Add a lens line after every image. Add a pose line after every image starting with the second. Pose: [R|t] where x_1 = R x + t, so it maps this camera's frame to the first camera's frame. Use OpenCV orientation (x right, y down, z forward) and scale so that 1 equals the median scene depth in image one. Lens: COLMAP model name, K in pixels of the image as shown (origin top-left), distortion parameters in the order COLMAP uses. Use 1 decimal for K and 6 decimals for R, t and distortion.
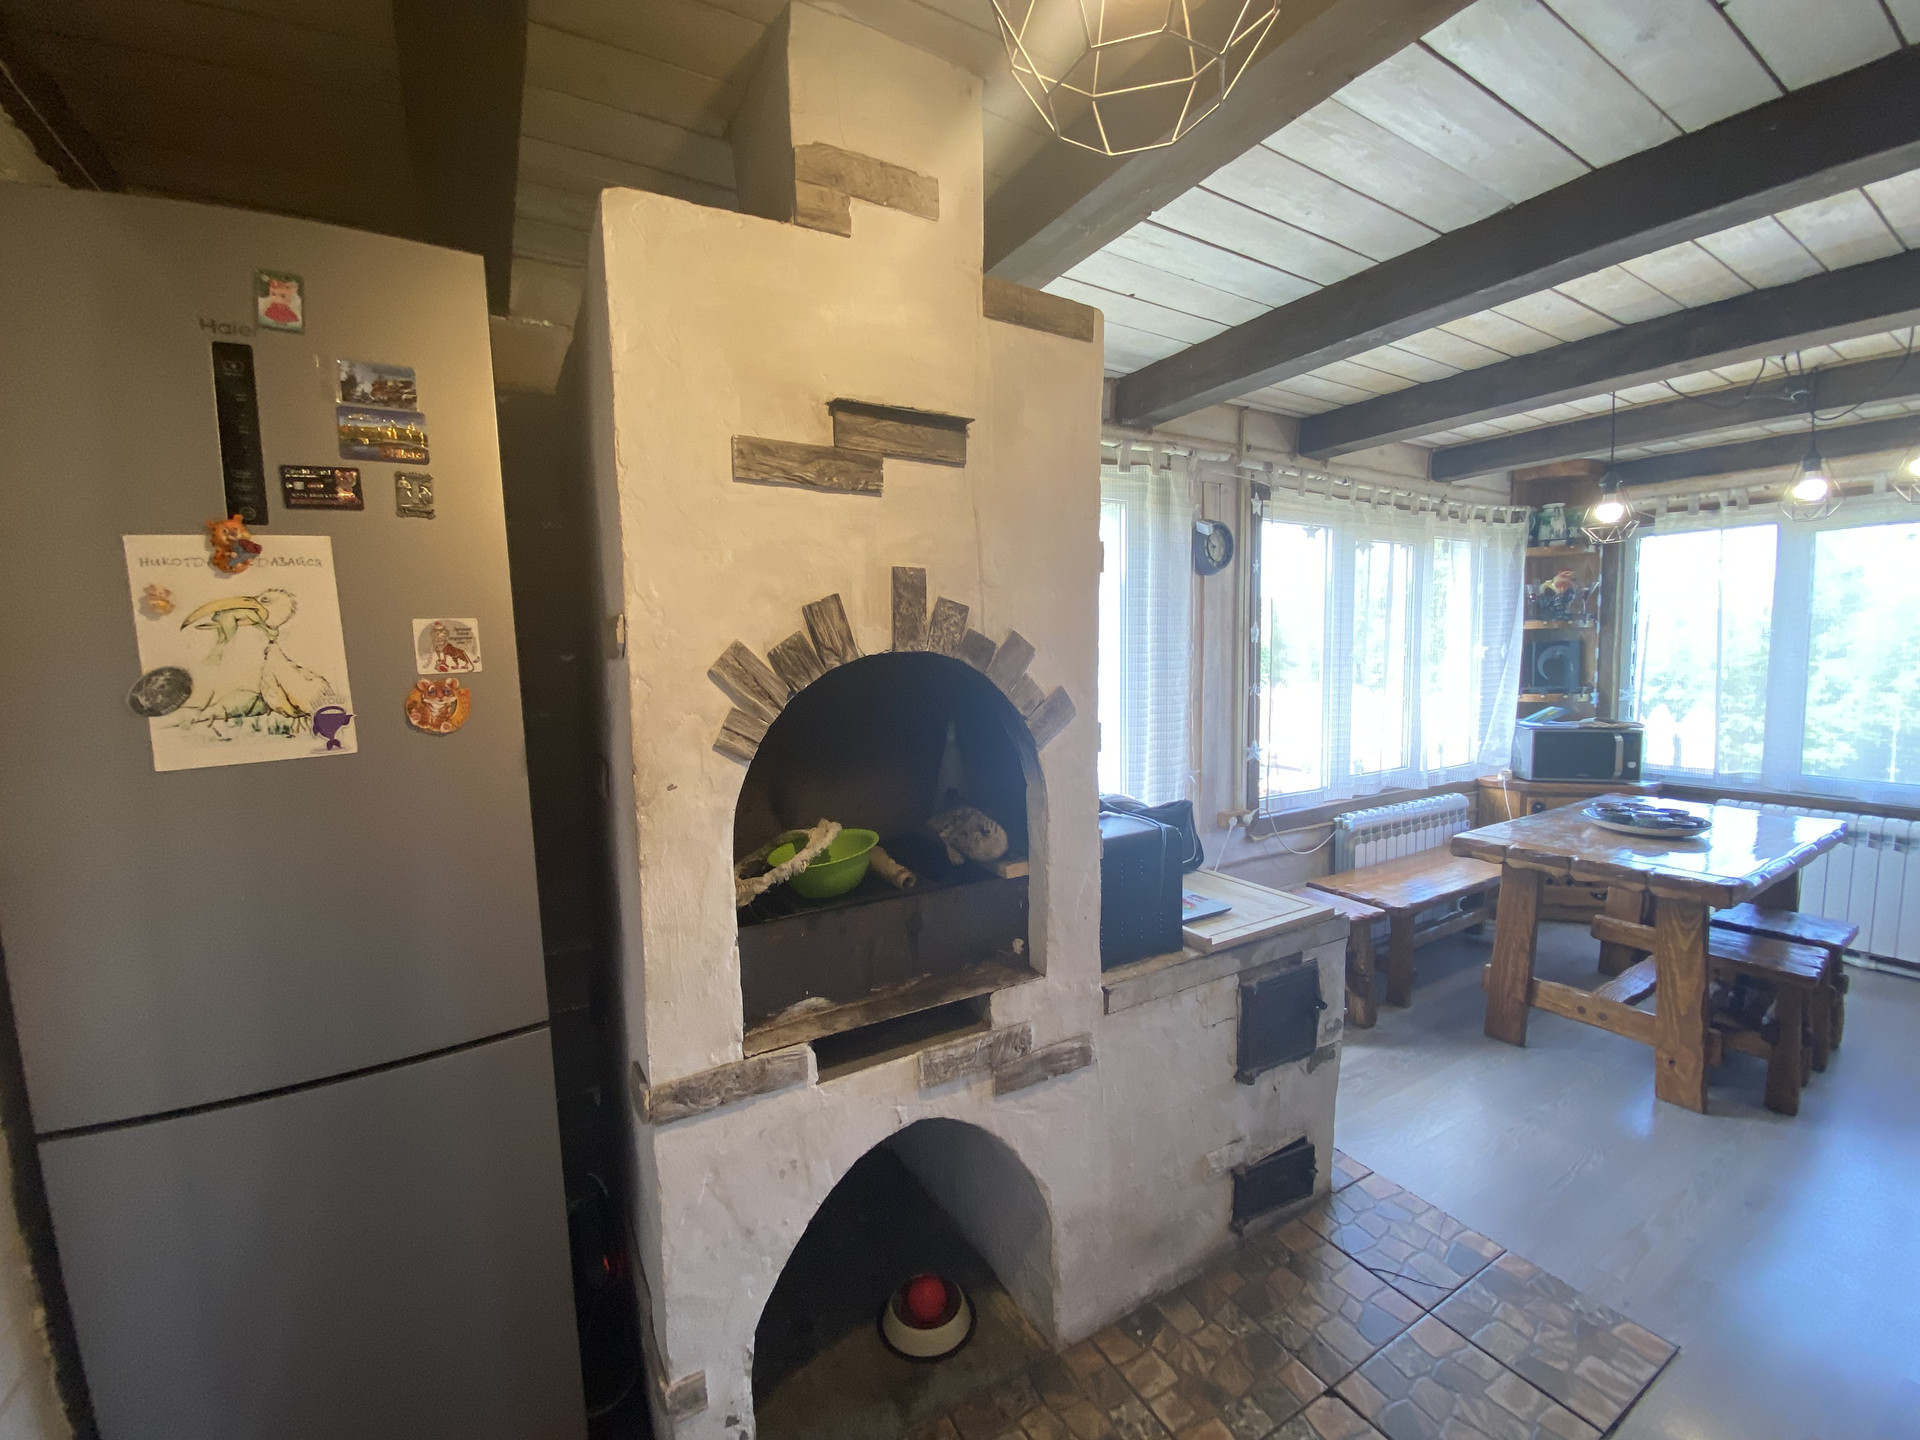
lens RADIAL K [[782.6, 0, 971.4], [0, 782.6, 722.6], [0, 0, 1]] dist [0.011608, -0.015602]
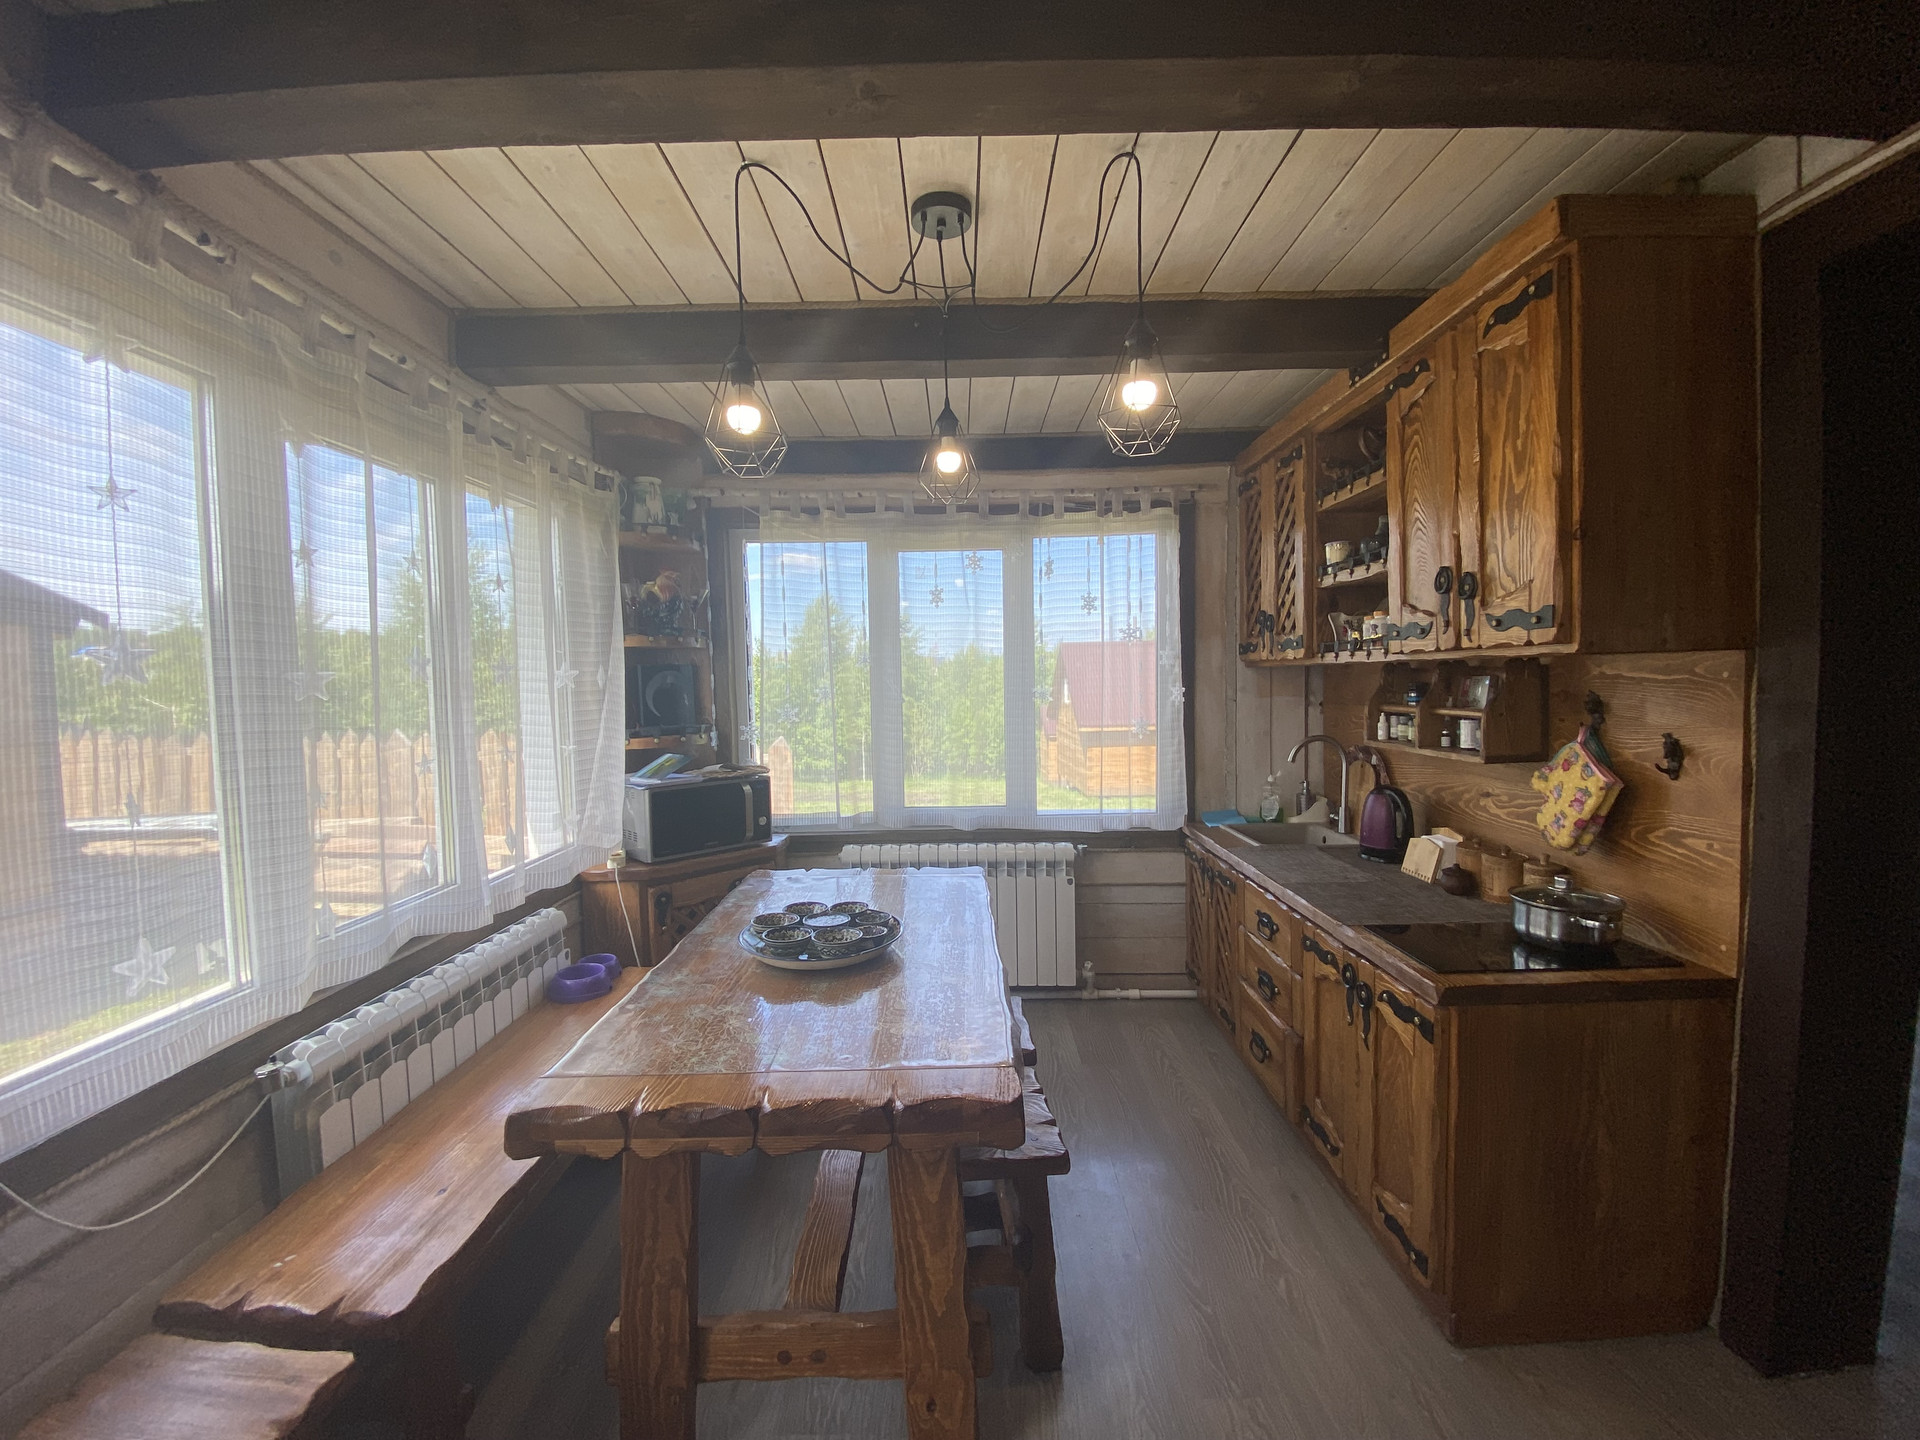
lens RADIAL K [[782.6, 0, 973.7], [0, 782.6, 711.6], [0, 0, 1]] dist [0.011608, -0.015602]
pose [[0.516126, -0.033460, 0.855859, 0.275749], [0.084688, 0.996334, -0.012119, -0.027509], [-0.852316, 0.078736, 0.517067, 0.393351]]
